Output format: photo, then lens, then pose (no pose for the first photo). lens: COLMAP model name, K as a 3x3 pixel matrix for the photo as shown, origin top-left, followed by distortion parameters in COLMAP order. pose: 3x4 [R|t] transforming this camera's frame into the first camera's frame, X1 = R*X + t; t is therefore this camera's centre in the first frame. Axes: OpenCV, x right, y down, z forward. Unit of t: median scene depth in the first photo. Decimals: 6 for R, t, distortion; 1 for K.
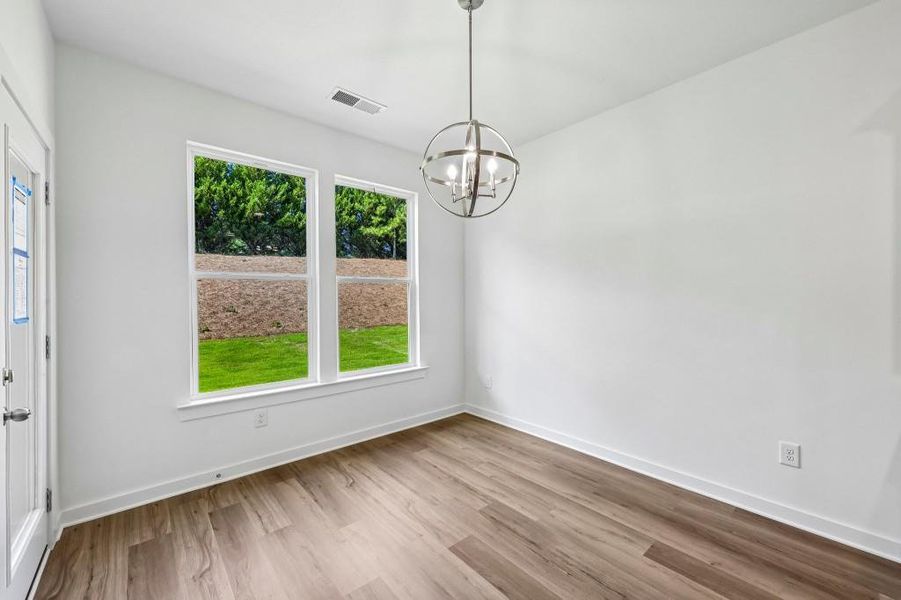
lens RADIAL K [[361.4, 0, 450.6], [0, 361.4, 299.0], [0, 0, 1]] dist [0.000182, 0.000571]
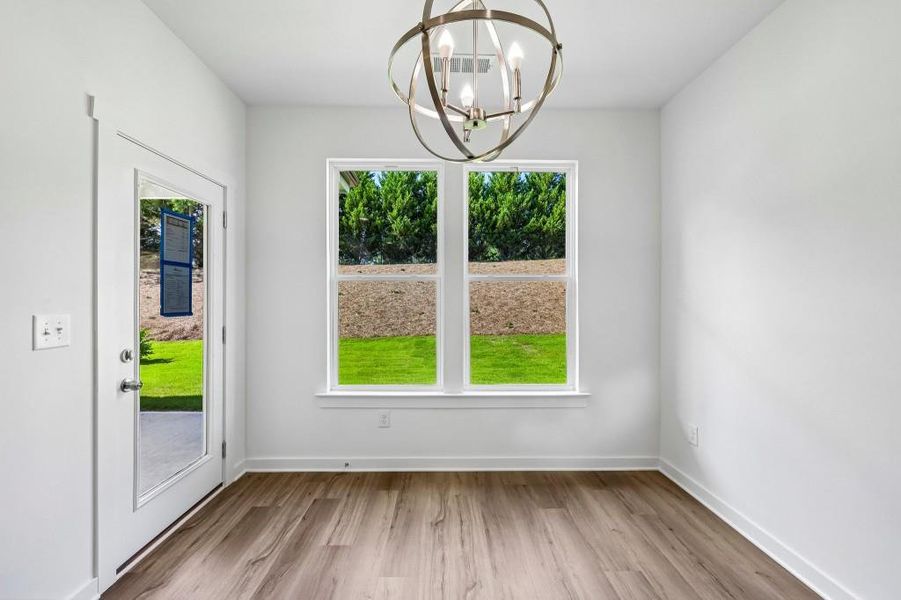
lens RADIAL K [[361.4, 0, 446.9], [0, 361.4, 299.8], [0, 0, 1]] dist [0.000182, 0.000571]
pose [[0.764672, 0.005352, -0.644398, 0.218181], [-0.007815, 0.999969, -0.000968, -0.001043], [0.644373, 0.005776, 0.764690, 0.293186]]
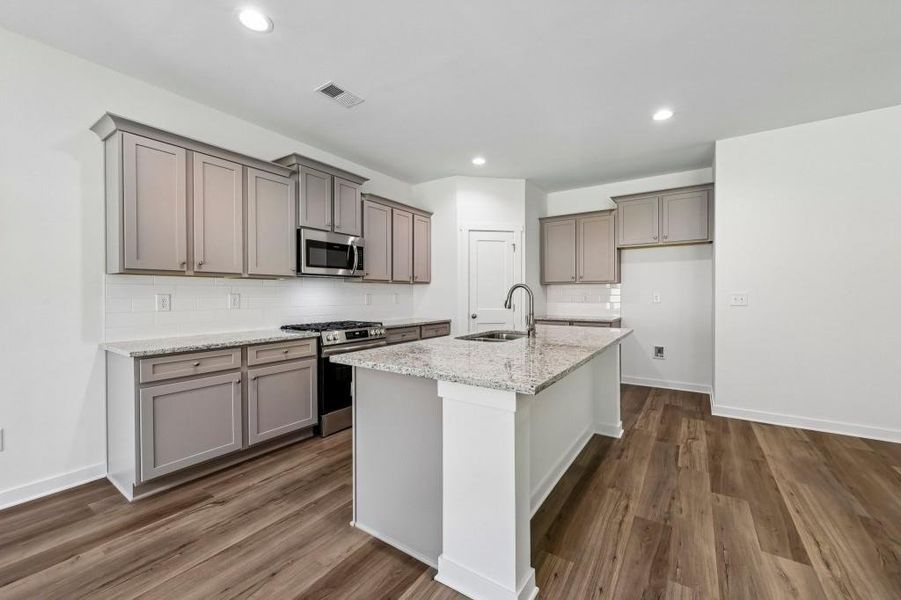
lens RADIAL K [[361.4, 0, 450.5], [0, 361.4, 296.0], [0, 0, 1]] dist [0.000182, 0.000571]
pose [[-0.262546, 0.003406, 0.964913, -0.230932], [0.010619, 0.999943, -0.000640, 0.030432], [-0.964861, 0.010079, -0.262567, 0.028584]]
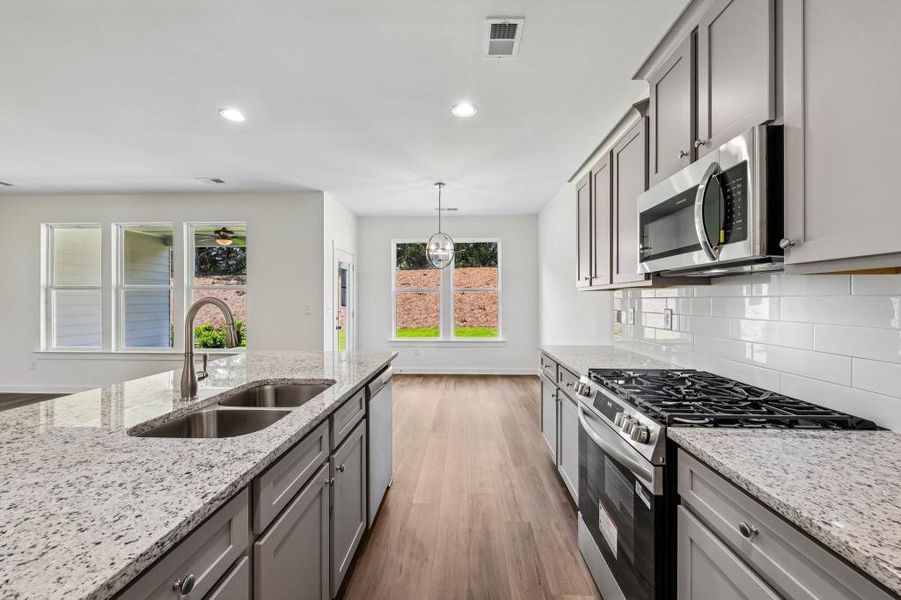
lens RADIAL K [[361.4, 0, 450.0], [0, 361.4, 299.0], [0, 0, 1]] dist [0.000182, 0.000571]
pose [[0.729852, 0.000192, -0.683606, 1.048376], [-0.003812, 0.999986, -0.003789, 0.001939], [0.683595, 0.005371, 0.729842, -0.477238]]
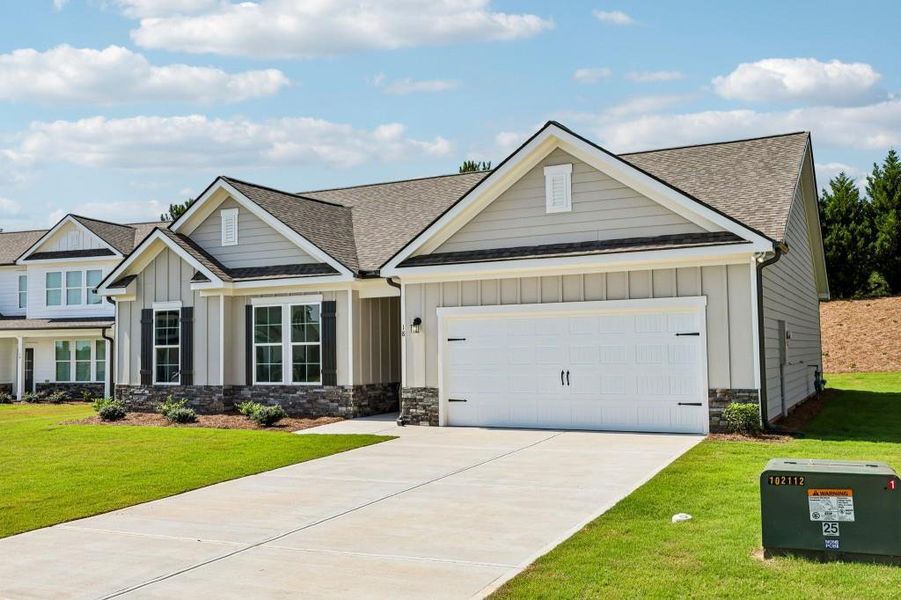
lens RADIAL K [[855.9, 0, 448.8], [0, 855.9, 301.1], [0, 0, 1]] dist [0.042070, 0.000000]
pose [[0.375997, -0.057263, -0.924850, 6.639530], [0.014147, 0.998327, -0.056061, -0.010418], [0.926513, 0.007995, 0.376178, -5.288508]]
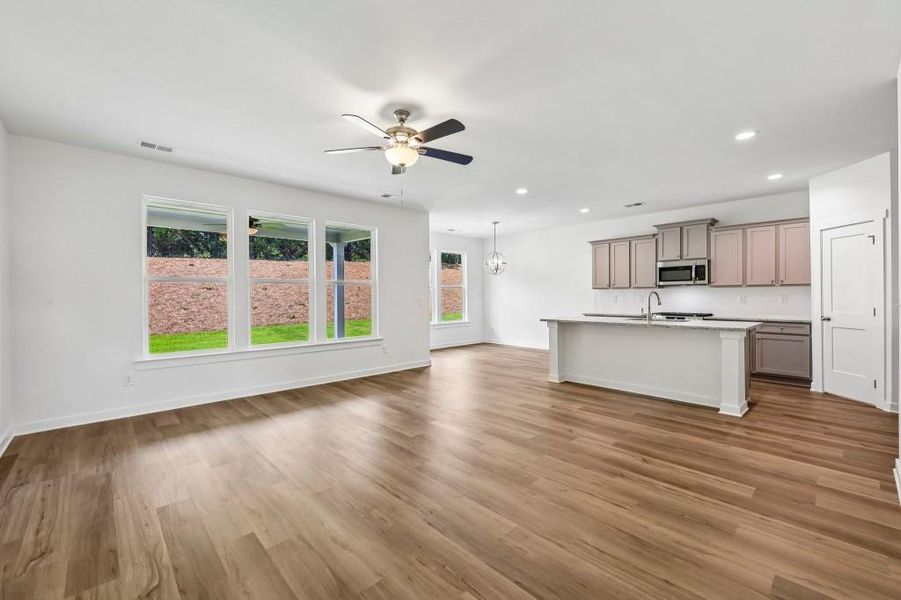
lens RADIAL K [[385.3, 0, 447.8], [0, 385.3, 293.9], [0, 0, 1]] dist [0.001796, 0.000047]
pose [[0.999351, -0.000516, 0.036028, -0.369273], [0.000898, 0.999943, -0.010604, 0.029868], [-0.036020, 0.010629, 0.999295, -1.936813]]
